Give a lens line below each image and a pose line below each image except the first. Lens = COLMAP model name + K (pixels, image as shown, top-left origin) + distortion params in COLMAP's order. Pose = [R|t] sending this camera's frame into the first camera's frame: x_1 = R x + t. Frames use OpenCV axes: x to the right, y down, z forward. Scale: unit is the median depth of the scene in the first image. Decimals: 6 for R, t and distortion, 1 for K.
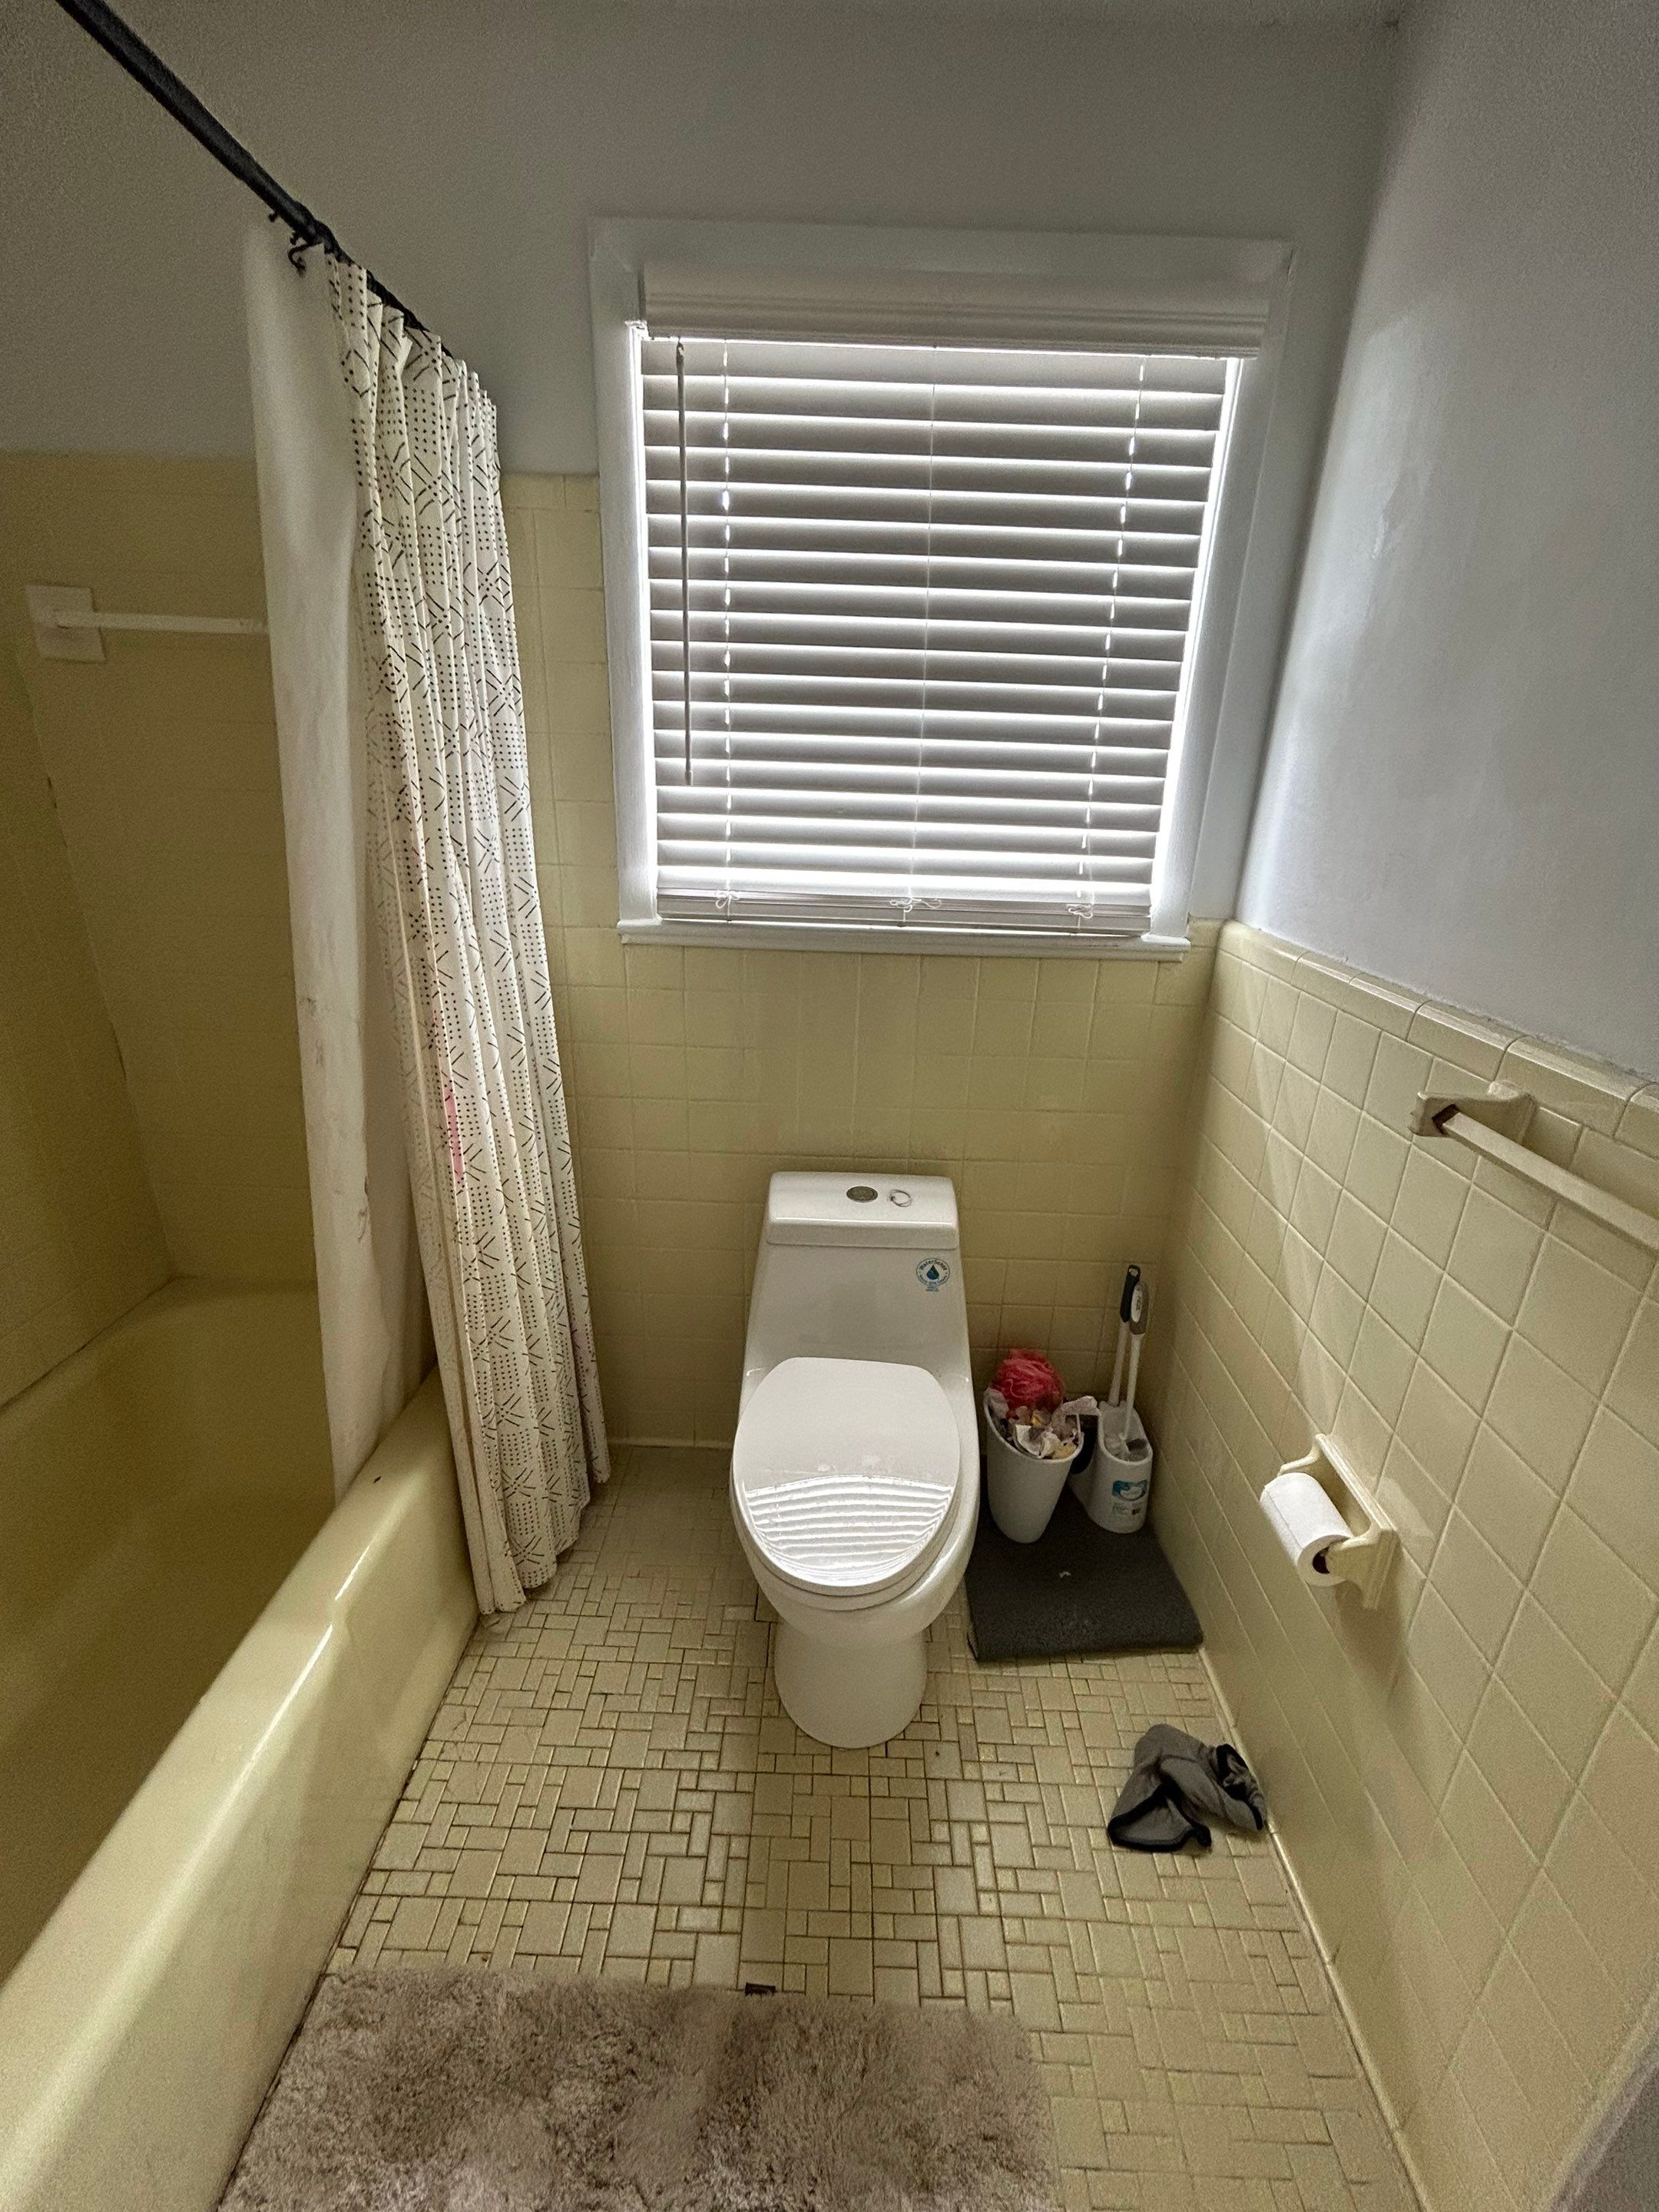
lens RADIAL K [[888.5, 0, 814.0], [0, 888.5, 1103.9], [0, 0, 1]] dist [0.006980, -0.002973]
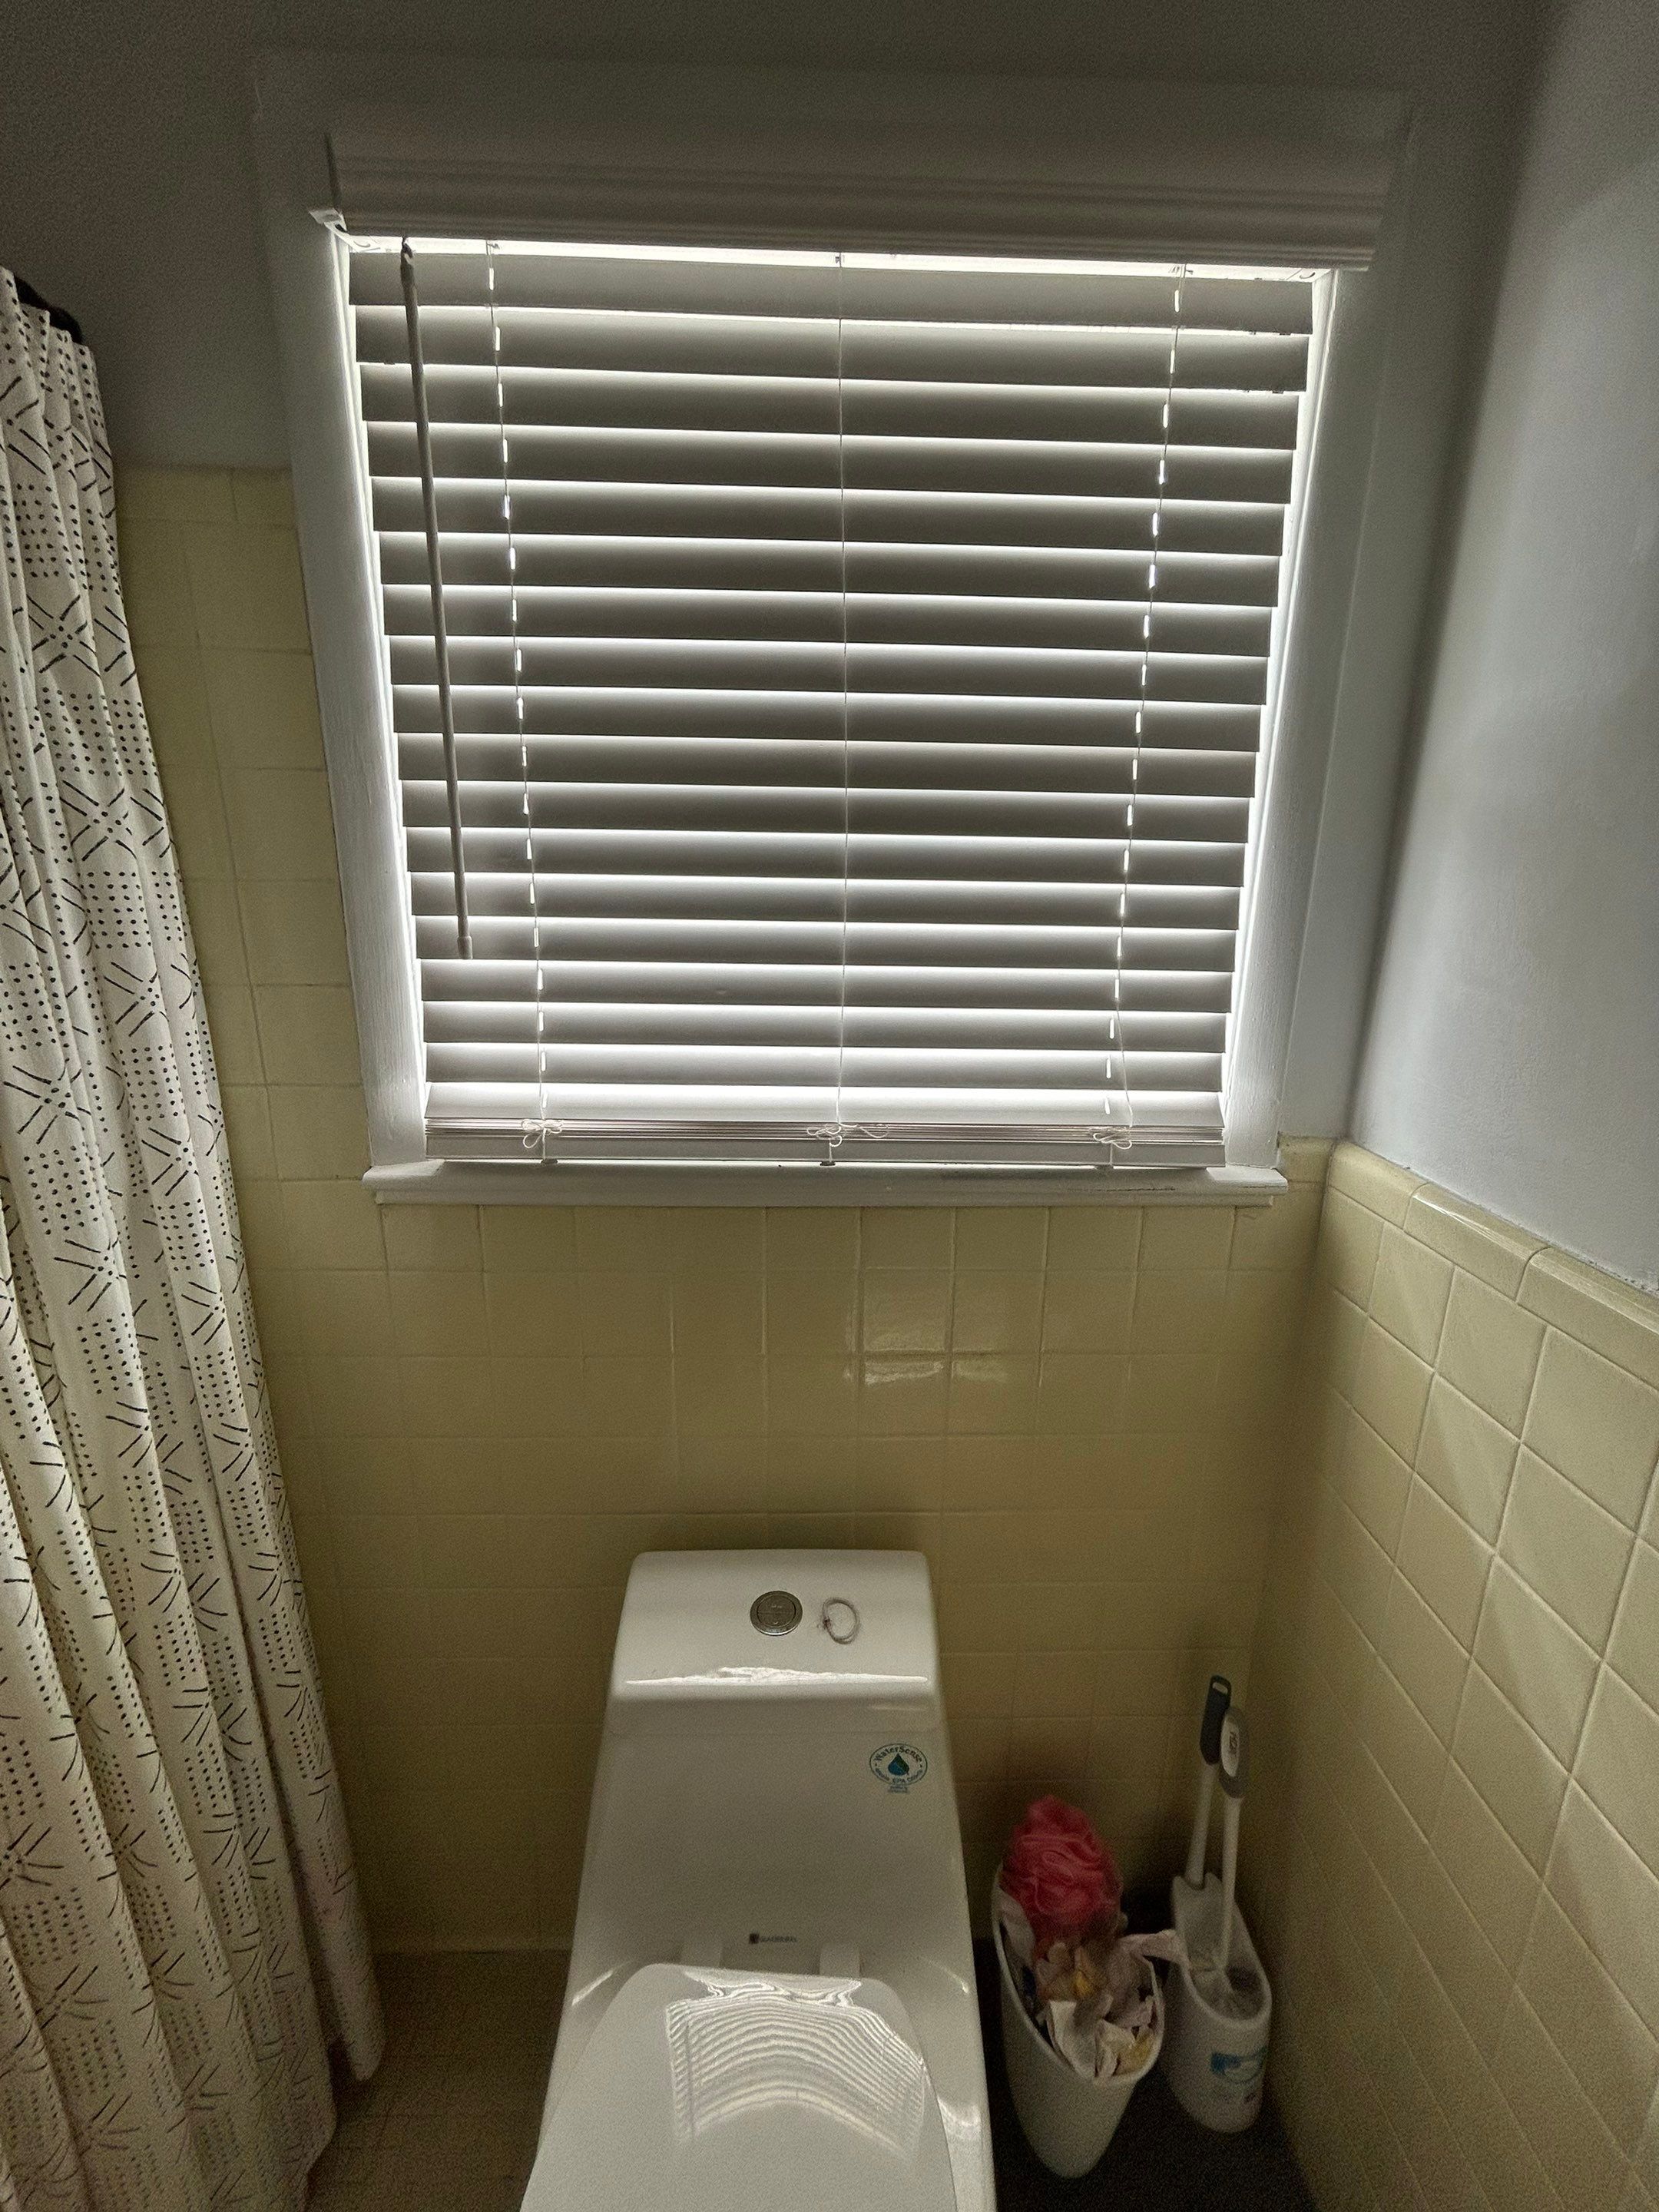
lens RADIAL K [[888.5, 0, 807.1], [0, 888.5, 1112.0], [0, 0, 1]] dist [0.006980, -0.002973]
pose [[0.999382, -0.026098, 0.023532, 0.073778], [0.028186, 0.995241, -0.093277, -0.187556], [-0.020985, 0.093882, 0.995362, 0.392916]]
